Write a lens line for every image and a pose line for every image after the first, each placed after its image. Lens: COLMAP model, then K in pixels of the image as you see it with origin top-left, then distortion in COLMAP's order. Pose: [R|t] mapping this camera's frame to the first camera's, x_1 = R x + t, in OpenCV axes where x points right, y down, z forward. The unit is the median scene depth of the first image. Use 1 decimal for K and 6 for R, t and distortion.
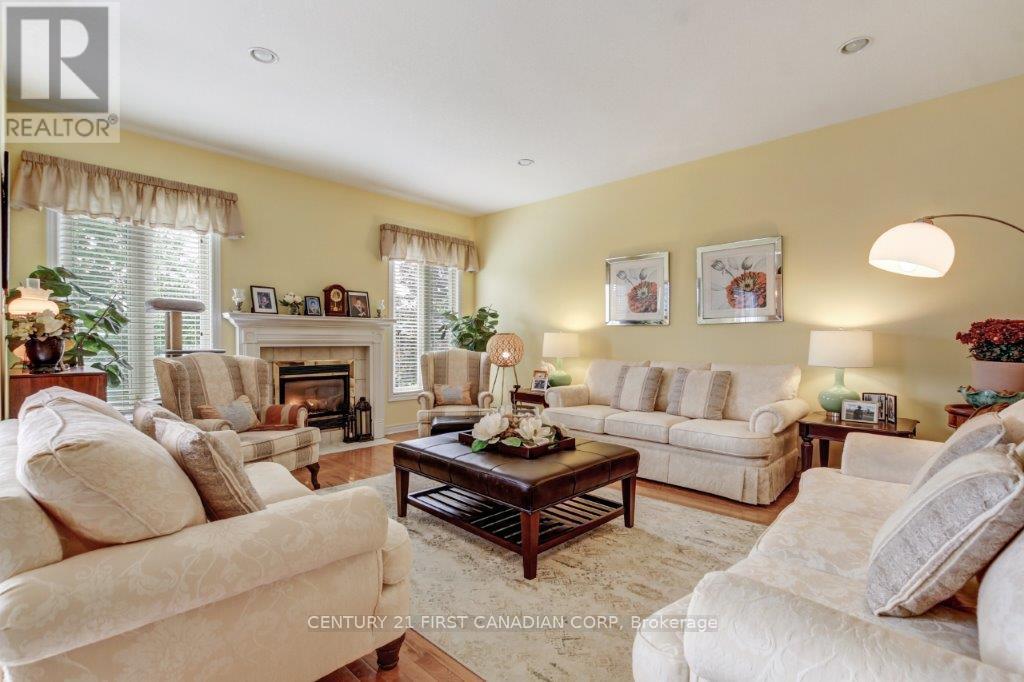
lens RADIAL K [[466.6, 0, 512.7], [0, 466.6, 347.0], [0, 0, 1]] dist [-0.020307, 0.000803]
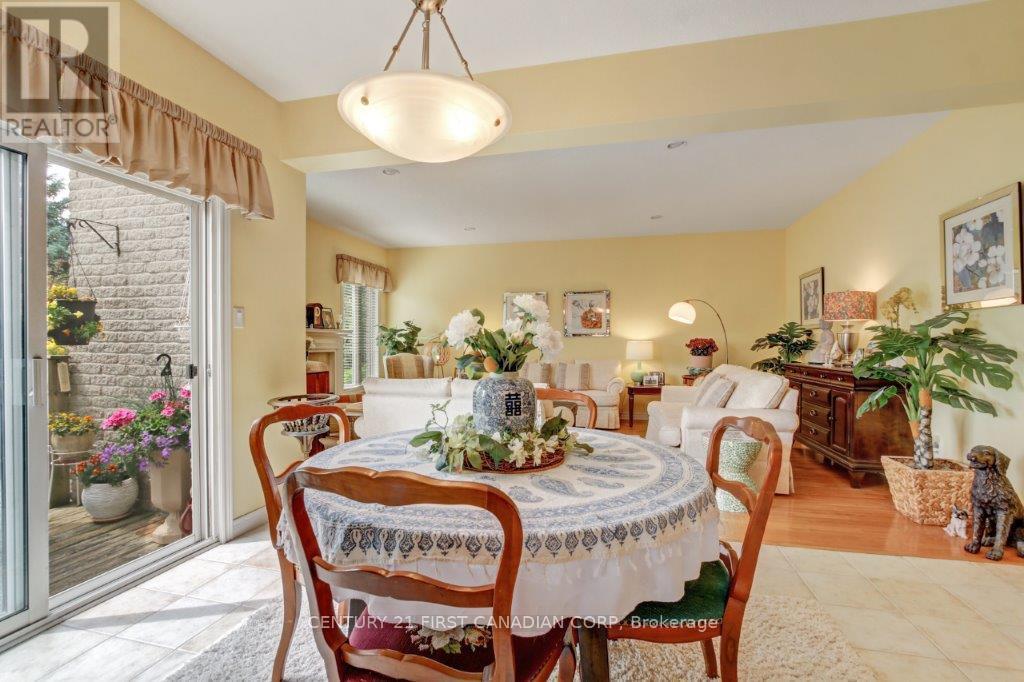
lens RADIAL K [[466.6, 0, 511.0], [0, 466.6, 341.6], [0, 0, 1]] dist [-0.020307, 0.000803]
pose [[0.869122, -0.002040, 0.494594, -0.574772], [0.008140, 0.999915, -0.010179, -0.014384], [-0.494531, 0.012872, 0.869065, -0.359516]]
